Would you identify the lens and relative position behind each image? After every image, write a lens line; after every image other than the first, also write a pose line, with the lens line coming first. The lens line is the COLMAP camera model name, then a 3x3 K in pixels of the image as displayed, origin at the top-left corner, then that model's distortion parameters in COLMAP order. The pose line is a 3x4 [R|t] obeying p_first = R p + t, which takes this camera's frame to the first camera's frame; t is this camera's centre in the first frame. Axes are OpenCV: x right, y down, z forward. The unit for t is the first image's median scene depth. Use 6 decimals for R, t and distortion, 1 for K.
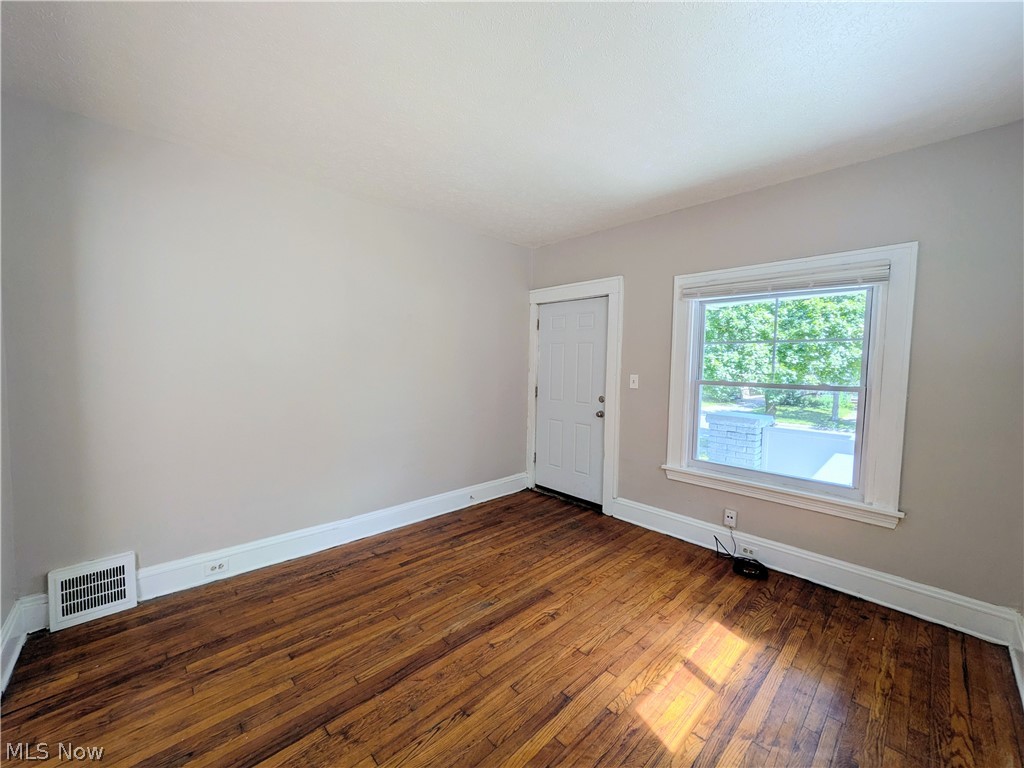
lens RADIAL K [[405.7, 0, 511.1], [0, 405.7, 385.7], [0, 0, 1]] dist [0.001503, -0.000099]
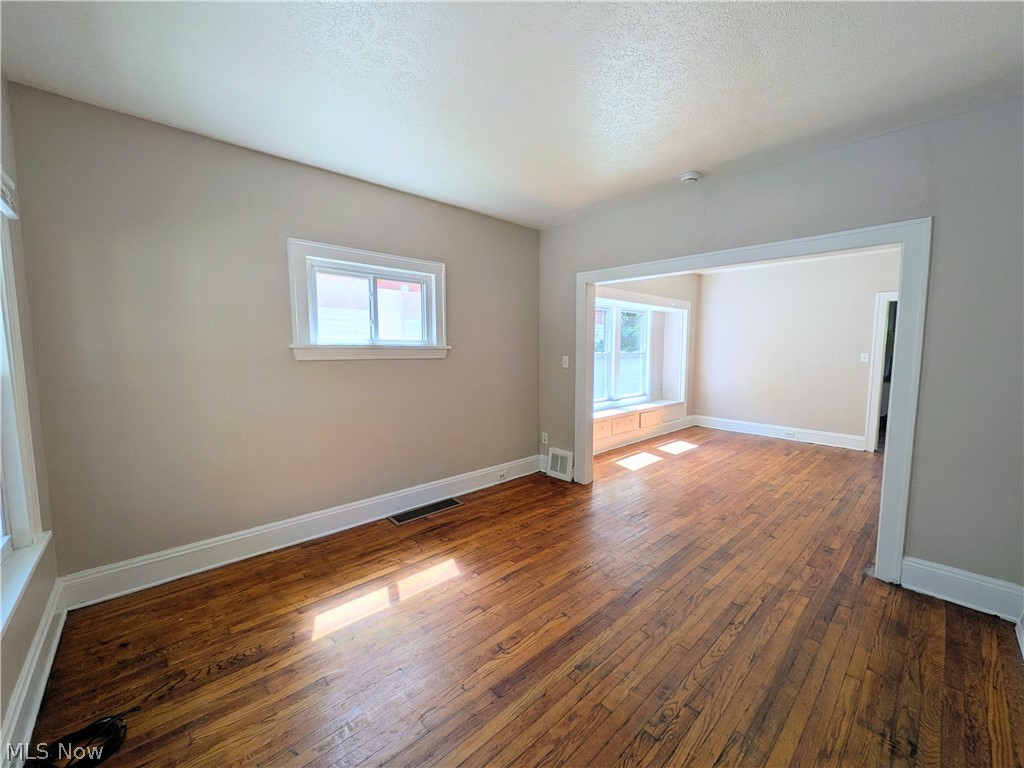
lens RADIAL K [[405.7, 0, 511.1], [0, 405.7, 385.7], [0, 0, 1]] dist [0.001503, -0.000099]
pose [[-0.999624, -0.019711, 0.019071, 0.079382], [-0.016811, 0.989752, 0.141802, -0.091657], [-0.021671, 0.141428, -0.989711, 1.868766]]
